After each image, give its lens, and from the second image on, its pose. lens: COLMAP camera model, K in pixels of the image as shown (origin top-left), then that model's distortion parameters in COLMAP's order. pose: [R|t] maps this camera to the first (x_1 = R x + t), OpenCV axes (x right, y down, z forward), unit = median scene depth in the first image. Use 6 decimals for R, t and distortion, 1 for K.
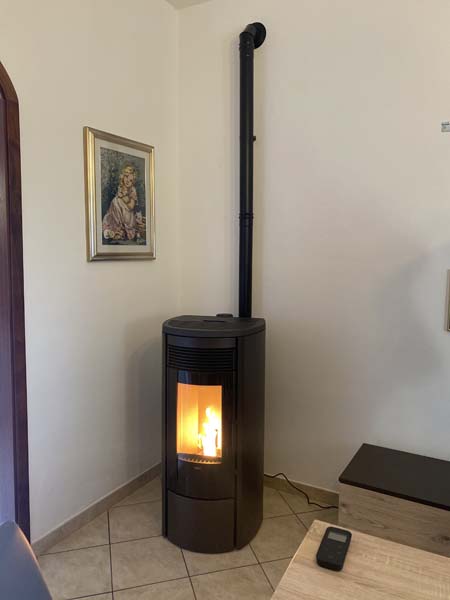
lens RADIAL K [[460.9, 0, 226.3], [0, 460.9, 293.4], [0, 0, 1]] dist [0.010652, -0.007662]
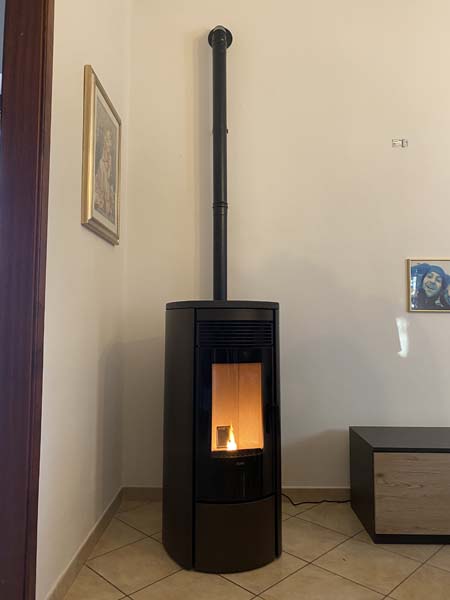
lens RADIAL K [[460.9, 0, 226.3], [0, 460.9, 293.4], [0, 0, 1]] dist [0.010652, -0.007662]
pose [[0.873801, 0.029054, 0.485414, -0.443896], [0.046278, 0.988714, -0.142485, 0.164764], [-0.484076, 0.146968, 0.862596, 0.202878]]
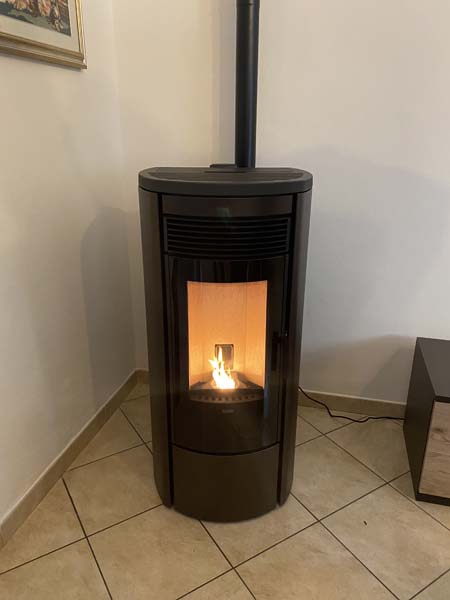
lens RADIAL K [[460.9, 0, 226.3], [0, 460.9, 293.4], [0, 0, 1]] dist [0.010652, -0.007662]
pose [[0.961673, -0.093257, 0.257854, -0.183171], [0.023360, 0.964832, 0.261825, 0.054097], [-0.273203, -0.245767, 0.930032, 0.404813]]
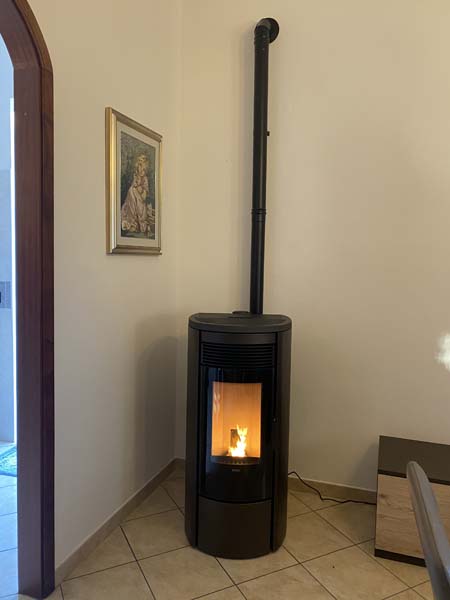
lens RADIAL K [[460.9, 0, 226.3], [0, 460.9, 293.4], [0, 0, 1]] dist [0.010652, -0.007662]
pose [[0.982543, -0.001592, 0.186030, -0.226562], [0.004266, 0.999893, -0.013972, 0.021962], [-0.185988, 0.014522, 0.982445, 0.050829]]
